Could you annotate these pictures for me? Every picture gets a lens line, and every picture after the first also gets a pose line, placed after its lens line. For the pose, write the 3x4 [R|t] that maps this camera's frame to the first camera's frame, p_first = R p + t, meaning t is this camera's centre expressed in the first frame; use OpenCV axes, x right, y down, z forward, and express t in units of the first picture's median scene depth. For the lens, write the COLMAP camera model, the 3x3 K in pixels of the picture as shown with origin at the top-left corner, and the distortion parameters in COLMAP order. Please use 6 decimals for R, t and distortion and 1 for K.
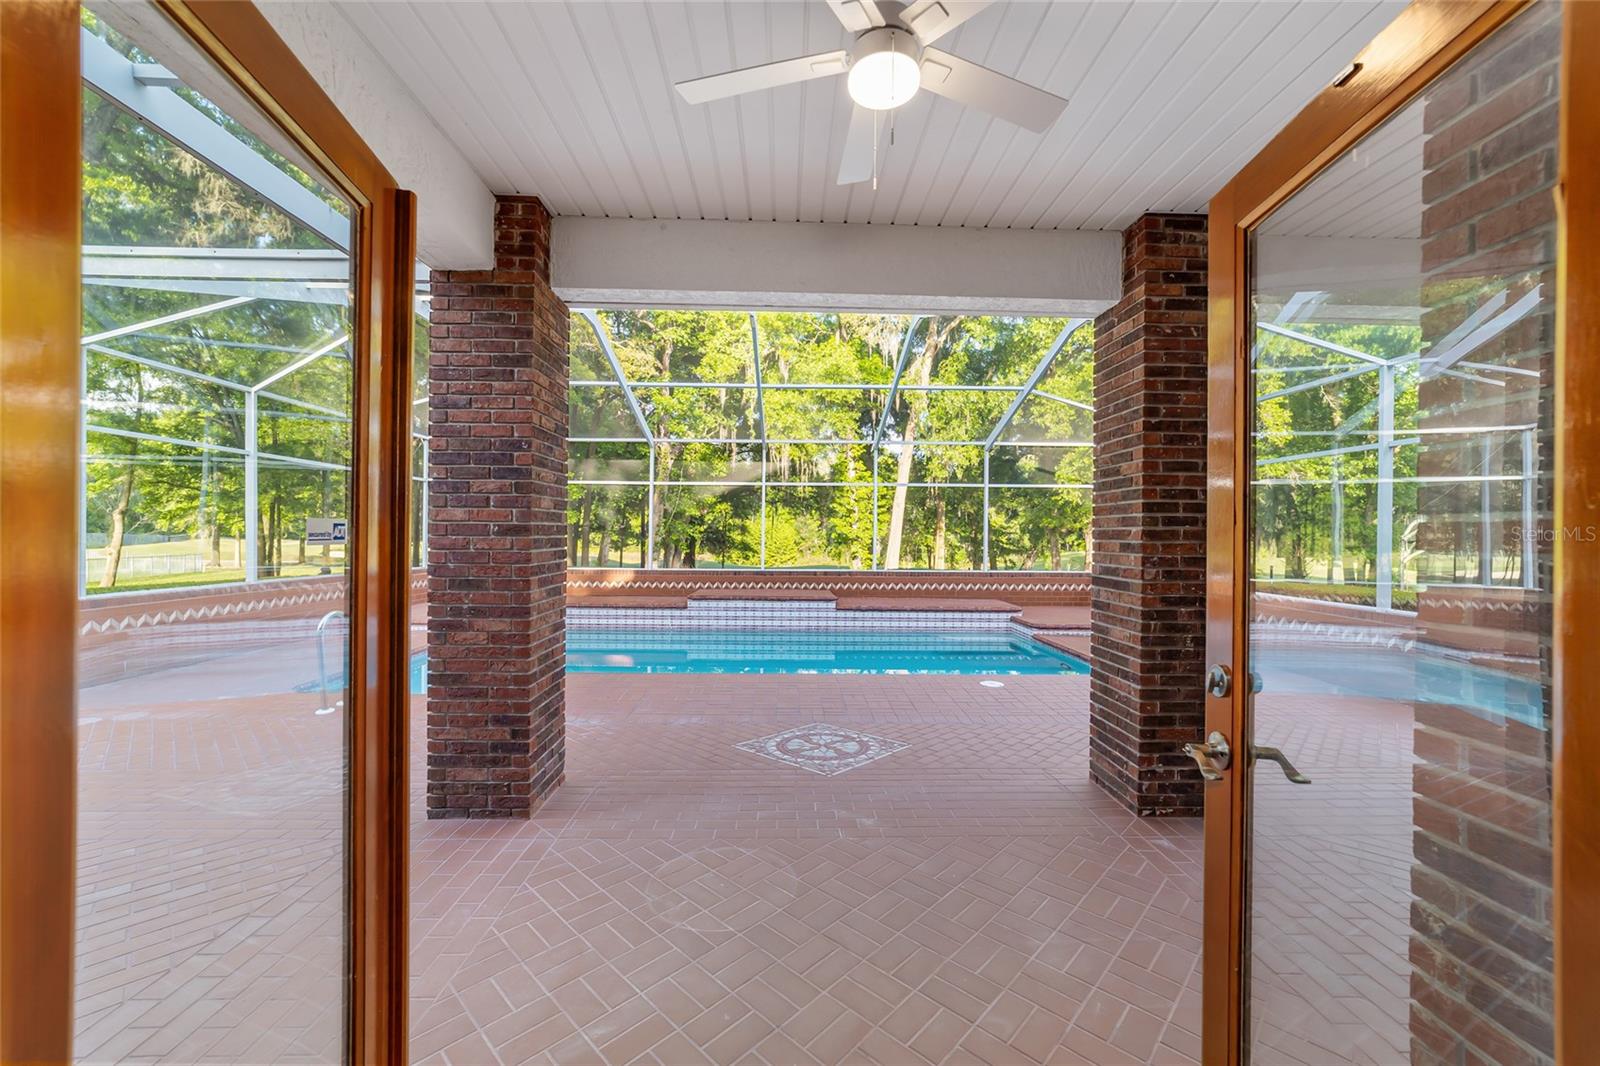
lens RADIAL K [[618.6, 0, 800.0], [0, 618.6, 533.0], [0, 0, 1]] dist [-0.021389, 0.009542]
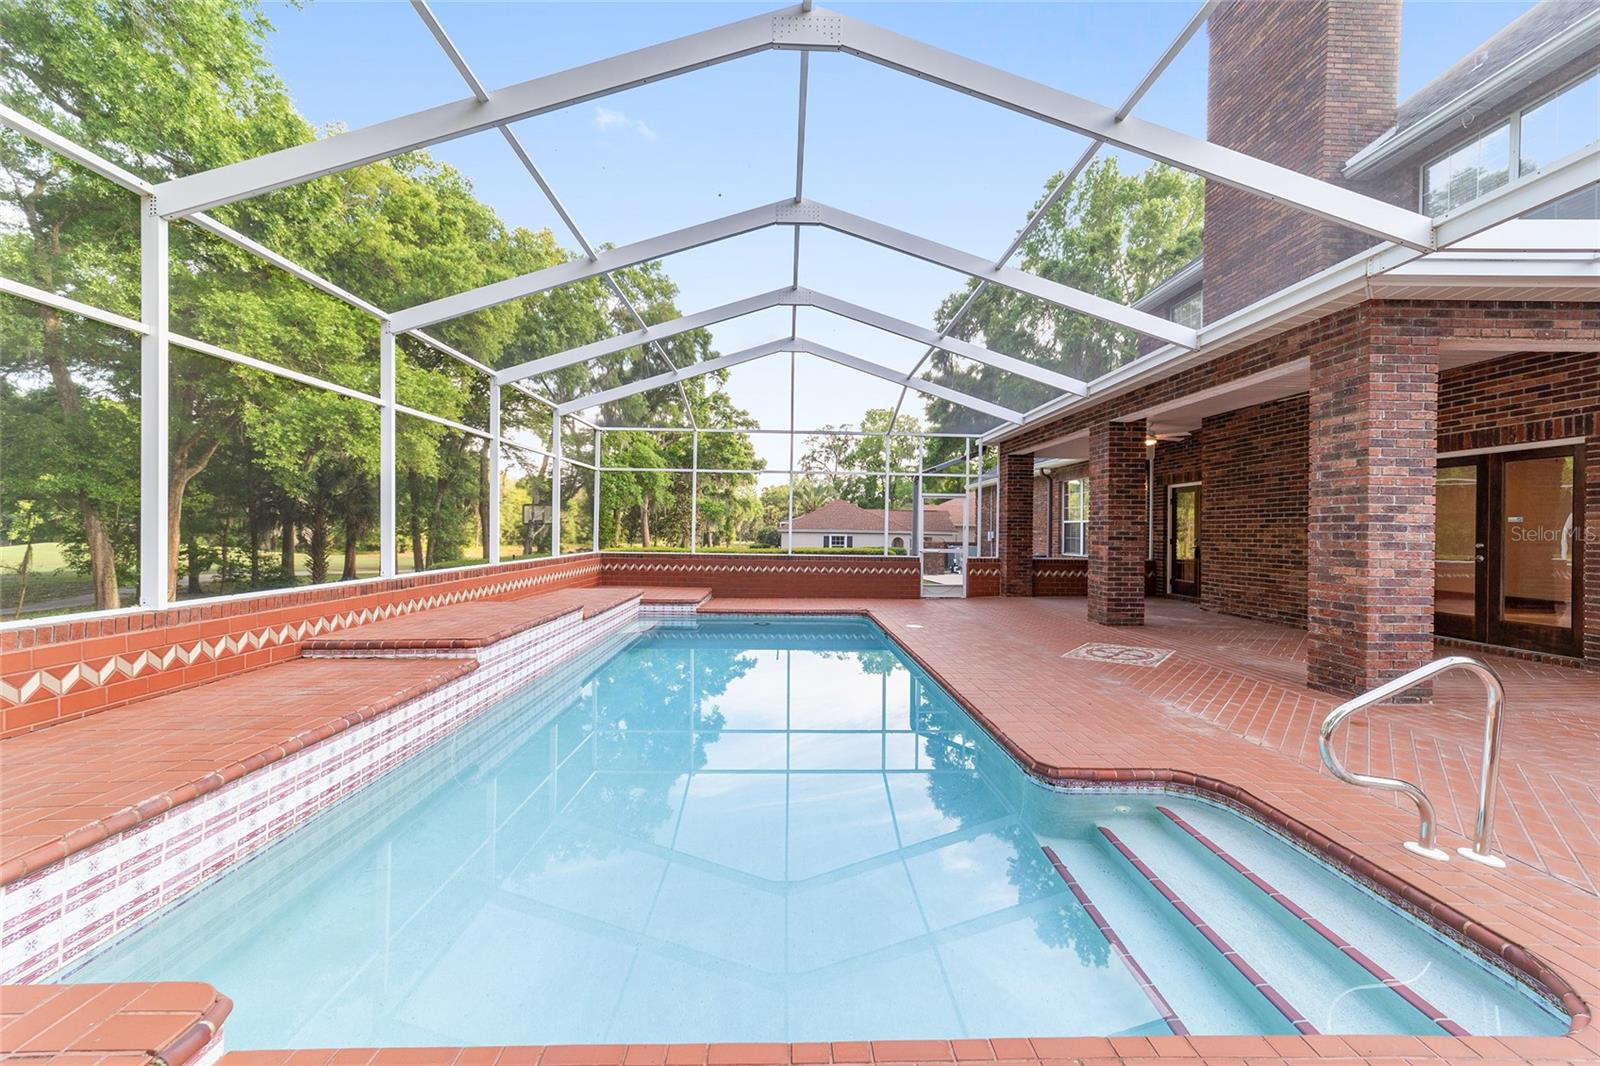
lens RADIAL K [[611.6, 0, 796.3], [0, 611.6, 527.9], [0, 0, 1]] dist [-0.019908, 0.009321]
pose [[-0.002326, -0.006979, 0.999973, -0.621814], [-0.012055, 0.999903, 0.006950, 0.013733], [-0.999925, -0.012038, -0.002410, 0.767065]]
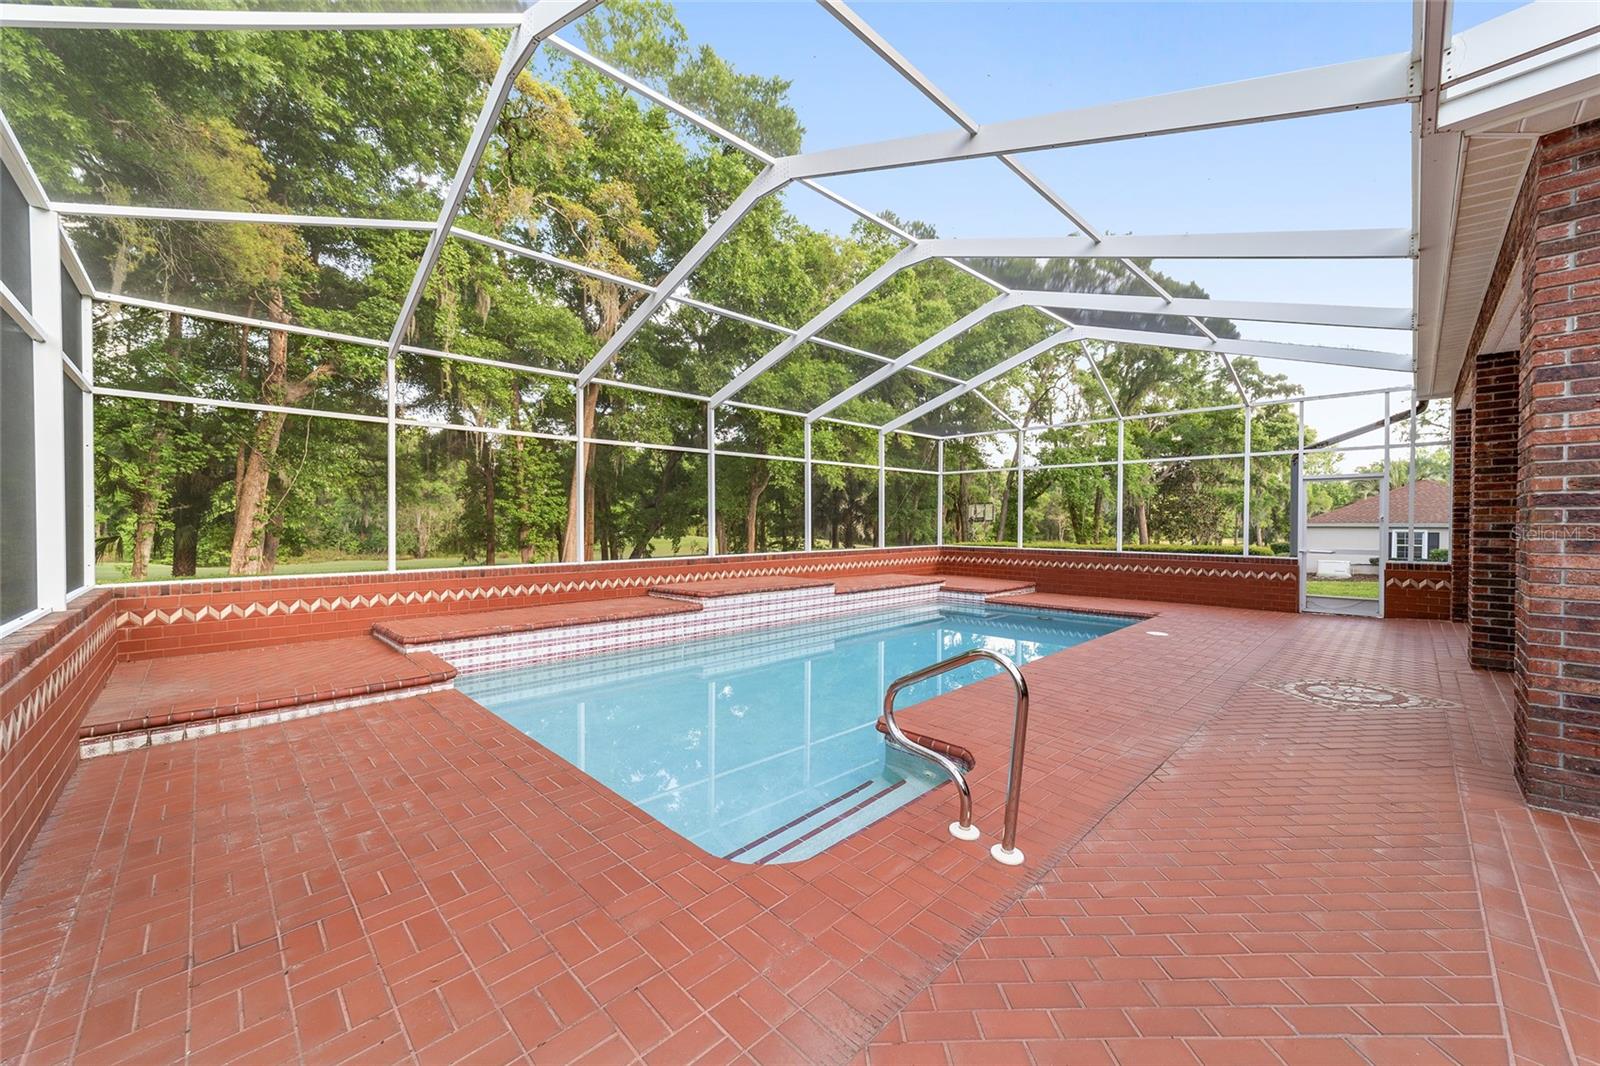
lens RADIAL K [[611.6, 0, 796.3], [0, 611.6, 527.9], [0, 0, 1]] dist [-0.019908, 0.009321]
pose [[0.732179, -0.015296, 0.680940, -0.603565], [0.006157, 0.999856, 0.015839, 0.010488], [-0.681084, -0.007404, 0.732168, 0.373960]]
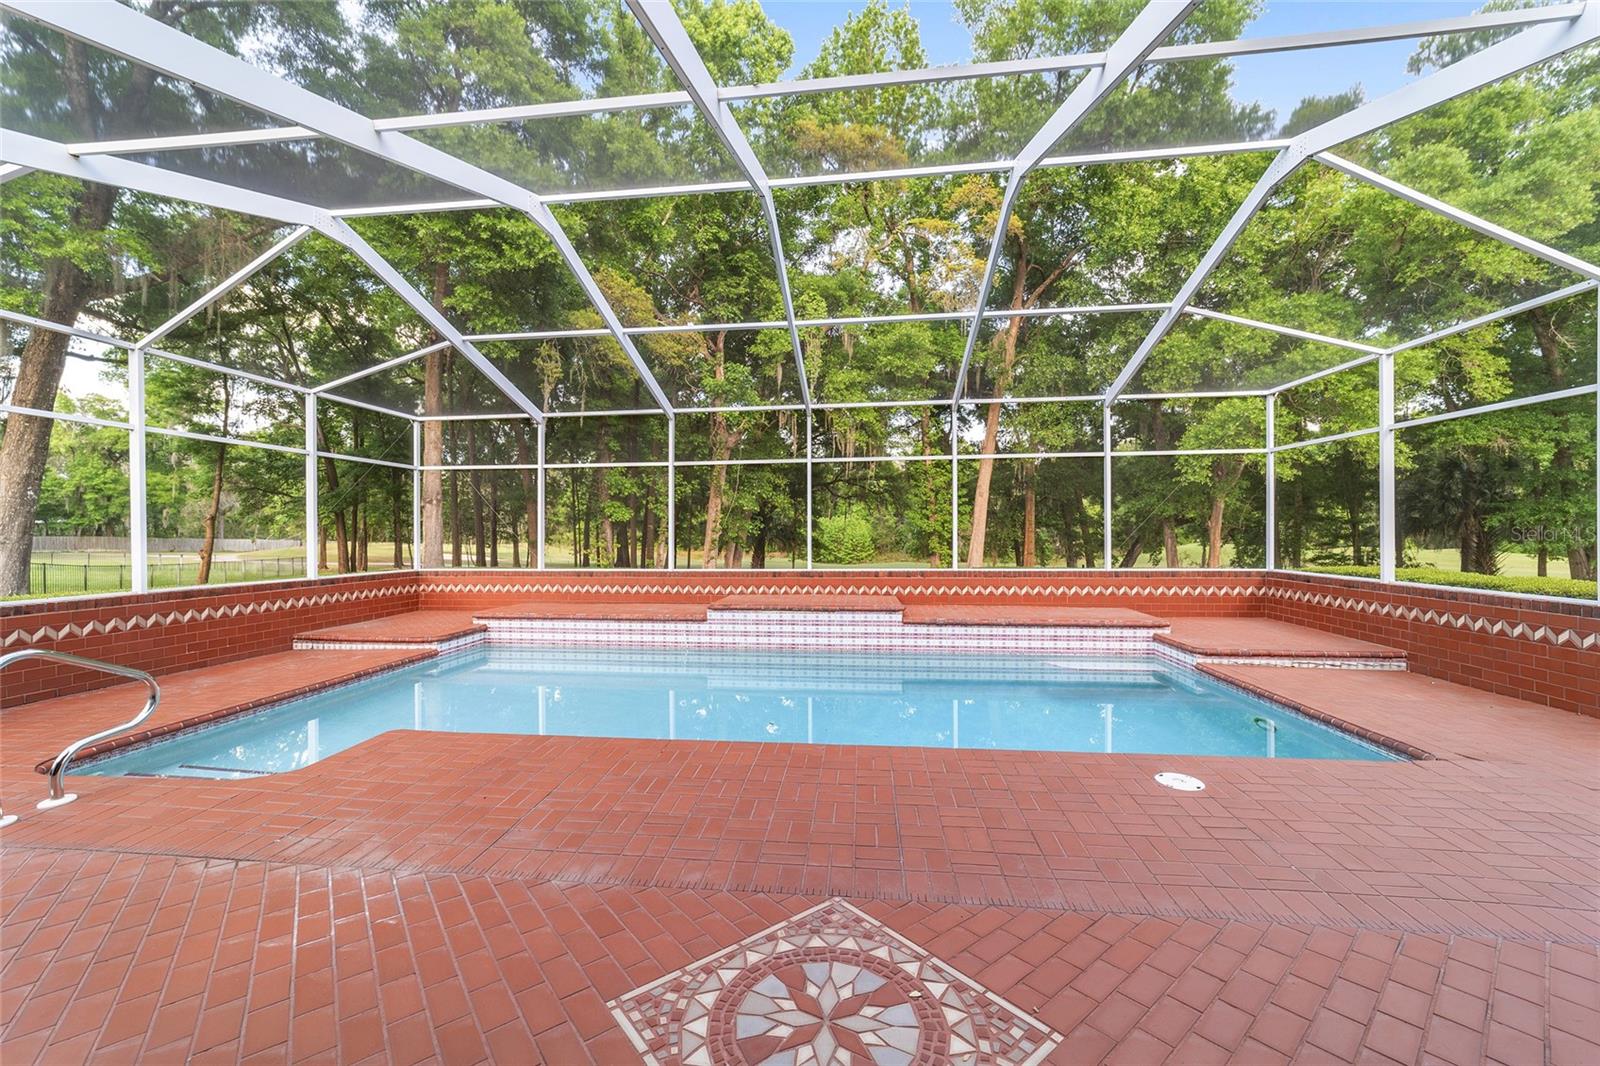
lens RADIAL K [[611.6, 0, 796.3], [0, 611.6, 527.9], [0, 0, 1]] dist [-0.019908, 0.009321]
pose [[0.990901, -0.015951, -0.133642, 0.031691], [0.015299, 0.999866, -0.005910, 0.011889], [0.133718, 0.003812, 0.991012, 0.258120]]
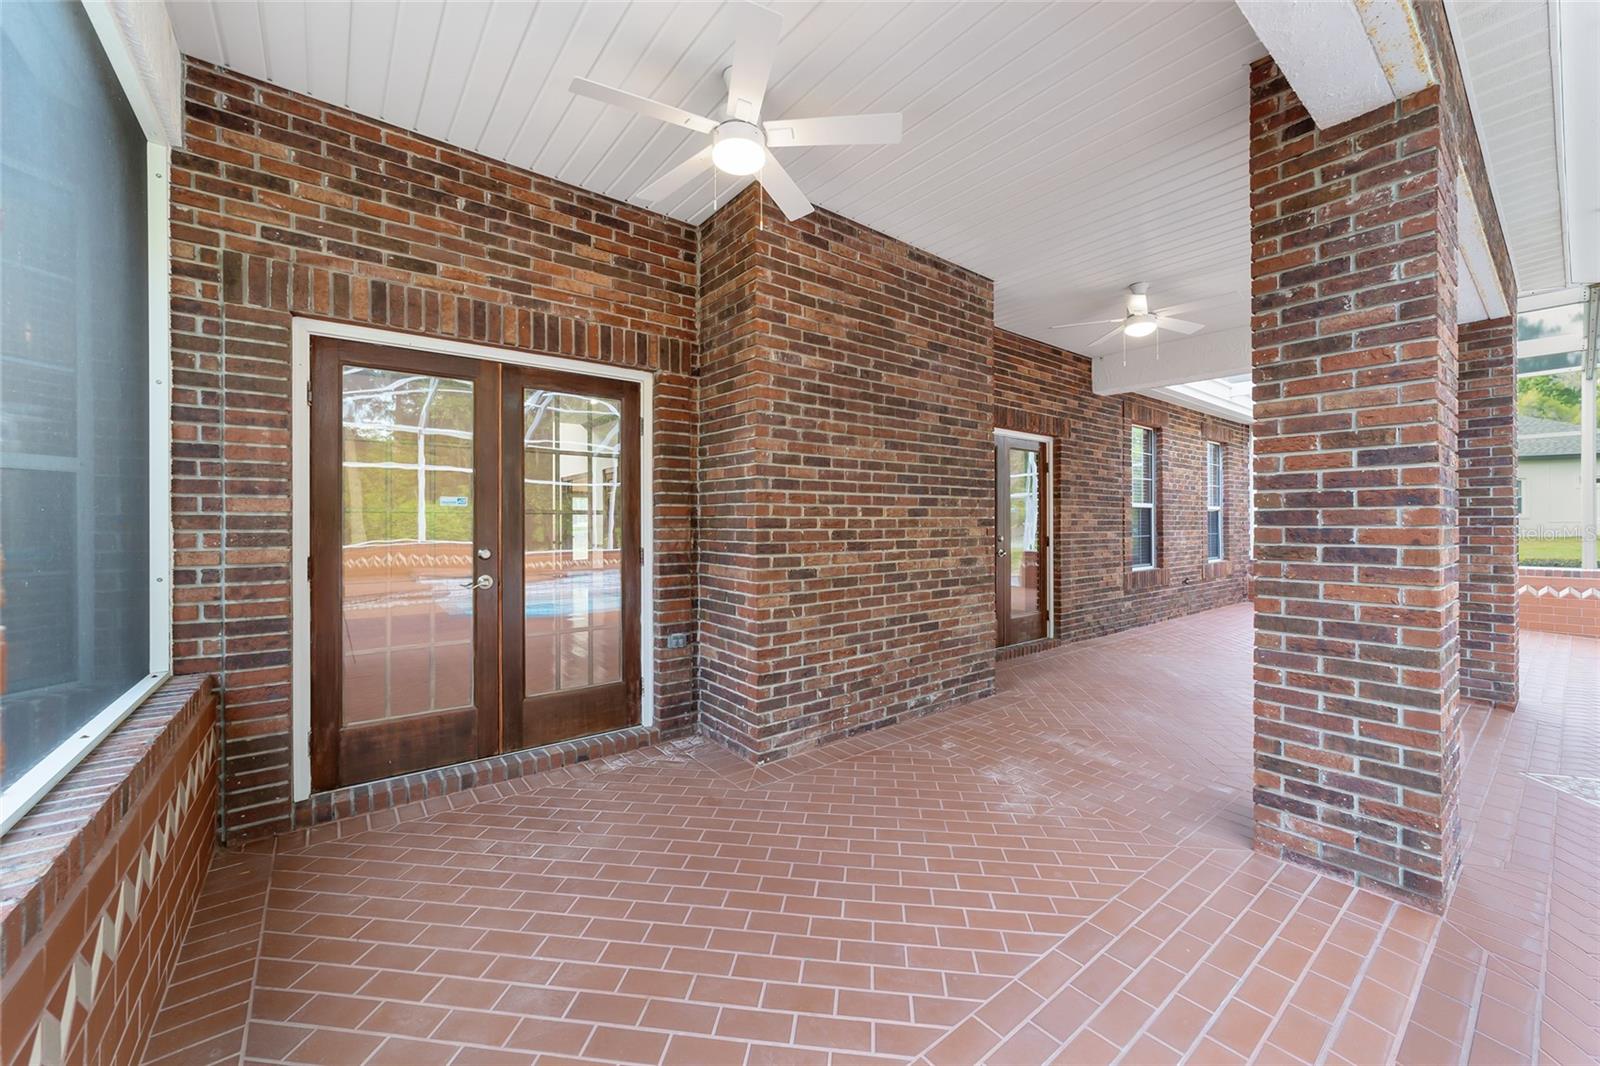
lens RADIAL K [[611.6, 0, 796.3], [0, 611.6, 527.9], [0, 0, 1]] dist [-0.019908, 0.009321]
pose [[-0.806218, -0.005592, -0.591592, 0.503563], [-0.006269, 0.999980, -0.000908, 0.019959], [0.591585, 0.002977, -0.806237, 0.393633]]
